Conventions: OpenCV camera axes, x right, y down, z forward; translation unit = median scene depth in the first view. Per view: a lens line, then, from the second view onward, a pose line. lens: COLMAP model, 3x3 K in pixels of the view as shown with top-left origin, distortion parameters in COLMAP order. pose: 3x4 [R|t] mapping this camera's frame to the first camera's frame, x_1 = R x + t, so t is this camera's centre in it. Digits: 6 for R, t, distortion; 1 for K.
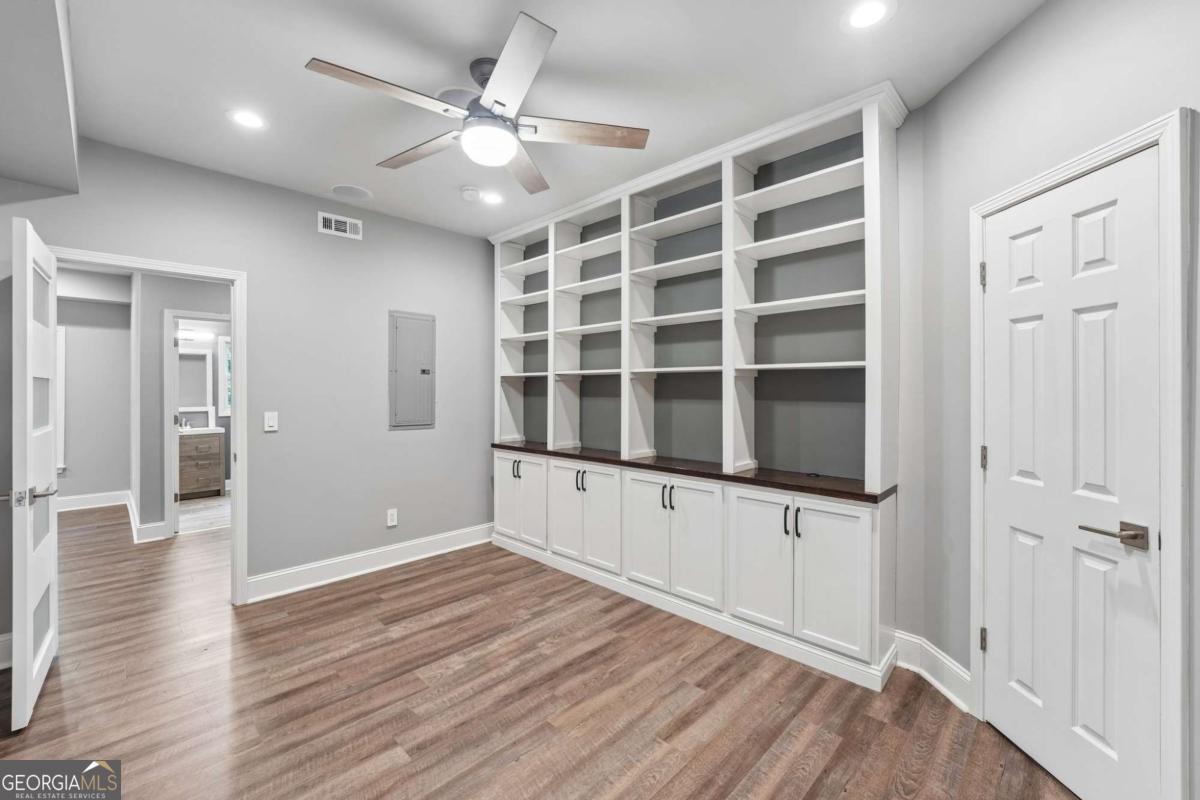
lens RADIAL K [[485.9, 0, 596.7], [0, 485.9, 389.5], [0, 0, 1]] dist [-0.007814, 0.000066]
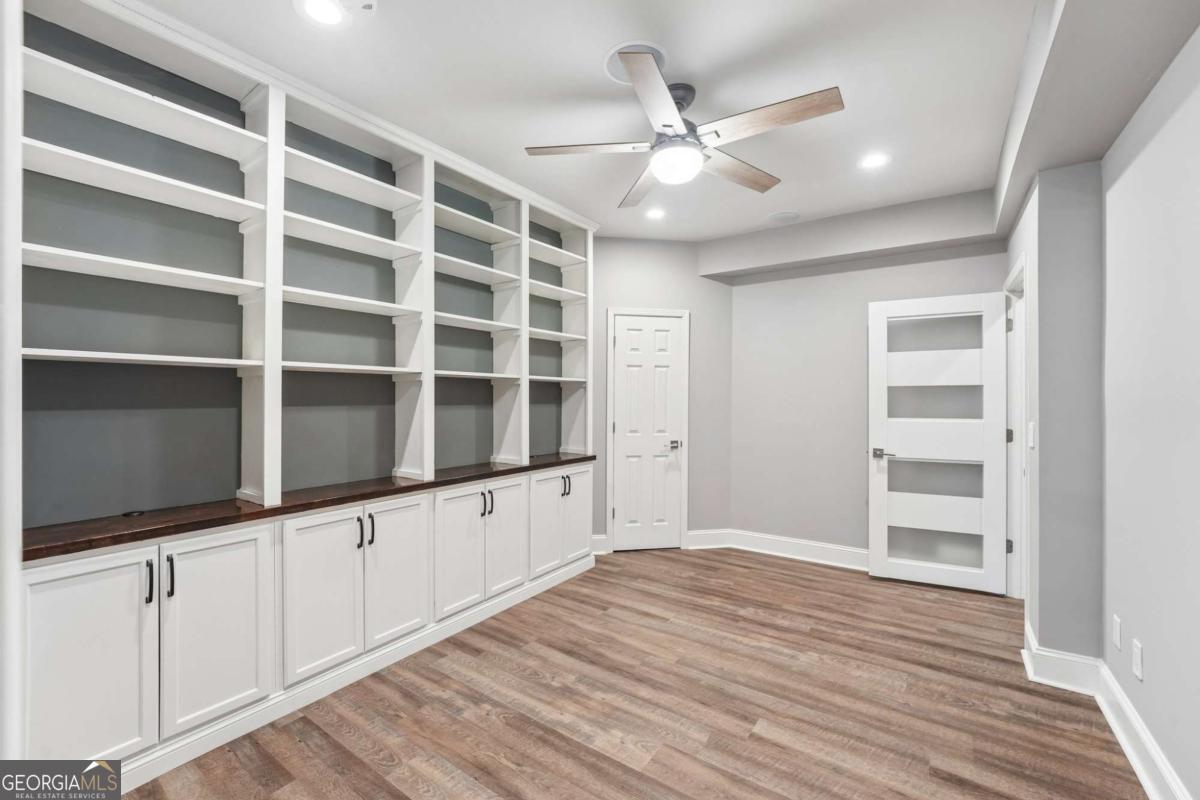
lens RADIAL K [[484.3, 0, 601.8], [0, 484.3, 398.2], [0, 0, 1]] dist [-0.005946, 0.000232]
pose [[-0.153576, -0.002380, 0.988134, -1.036551], [-0.002989, 0.999994, 0.001944, 0.005692], [-0.988132, -0.002655, -0.153582, 1.102629]]
